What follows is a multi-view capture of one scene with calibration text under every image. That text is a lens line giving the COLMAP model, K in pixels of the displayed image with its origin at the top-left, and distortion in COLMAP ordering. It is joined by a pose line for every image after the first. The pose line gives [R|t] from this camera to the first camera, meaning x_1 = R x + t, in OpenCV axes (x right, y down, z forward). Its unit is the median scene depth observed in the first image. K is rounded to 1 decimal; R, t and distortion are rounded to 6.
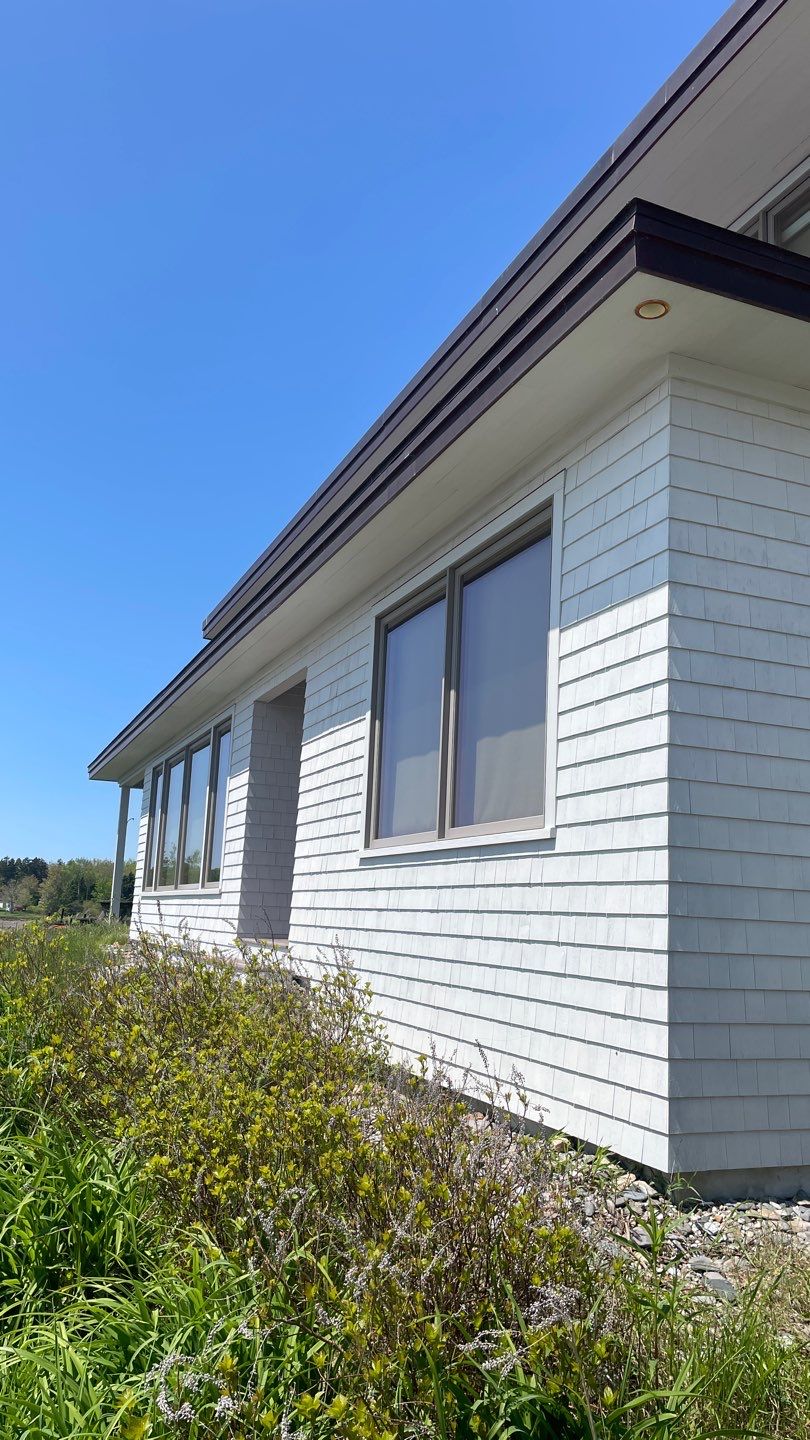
lens RADIAL K [[1085.8, 0, 405.0], [0, 1085.8, 720.0], [0, 0, 1]] dist [0.098356, -0.118267]
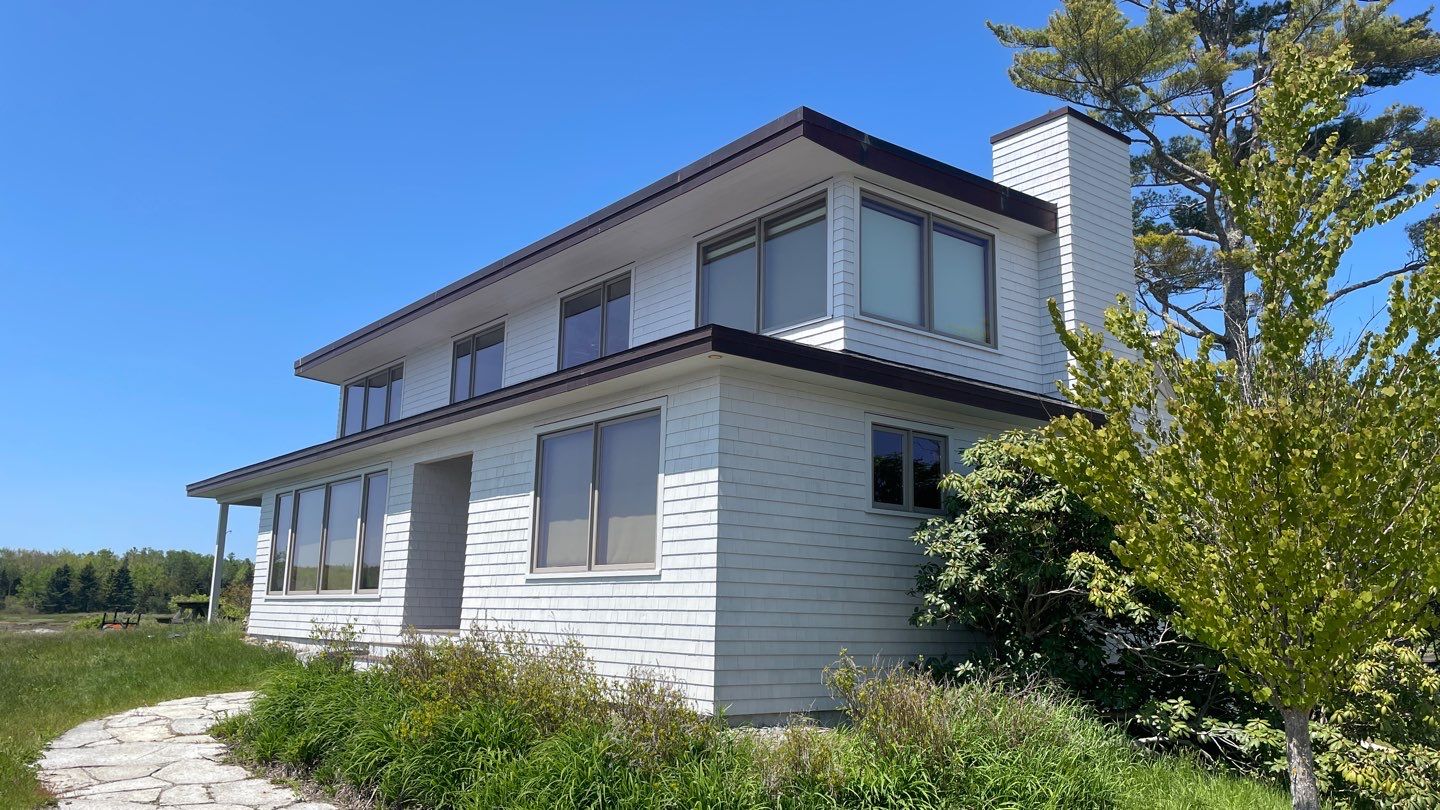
lens RADIAL K [[1085.8, 0, 714.2], [0, 1085.8, 411.9], [0, 0, 1]] dist [0.098356, -0.118267]
pose [[0.958150, 0.023668, 0.285287, -0.367667], [-0.026227, 0.999643, 0.005153, -0.217835], [-0.285063, -0.012420, 0.958428, -1.036184]]
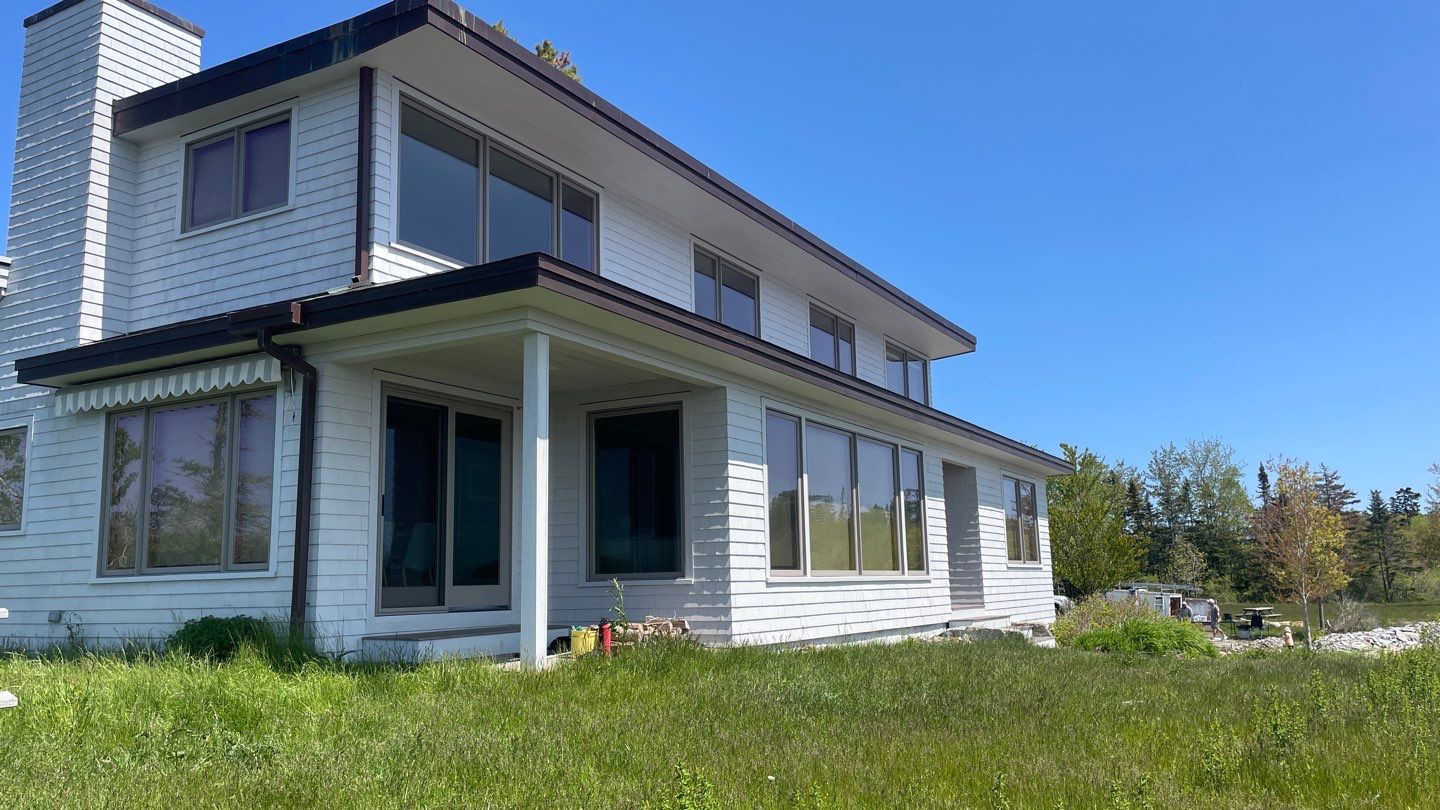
lens RADIAL K [[1085.8, 0, 714.2], [0, 1085.8, 411.9], [0, 0, 1]] dist [0.098356, -0.118267]
pose [[-0.616322, 0.090590, 0.782267, -2.265840], [-0.150771, 0.961411, -0.230123, 0.640179], [-0.772927, -0.259773, -0.578880, 4.228195]]
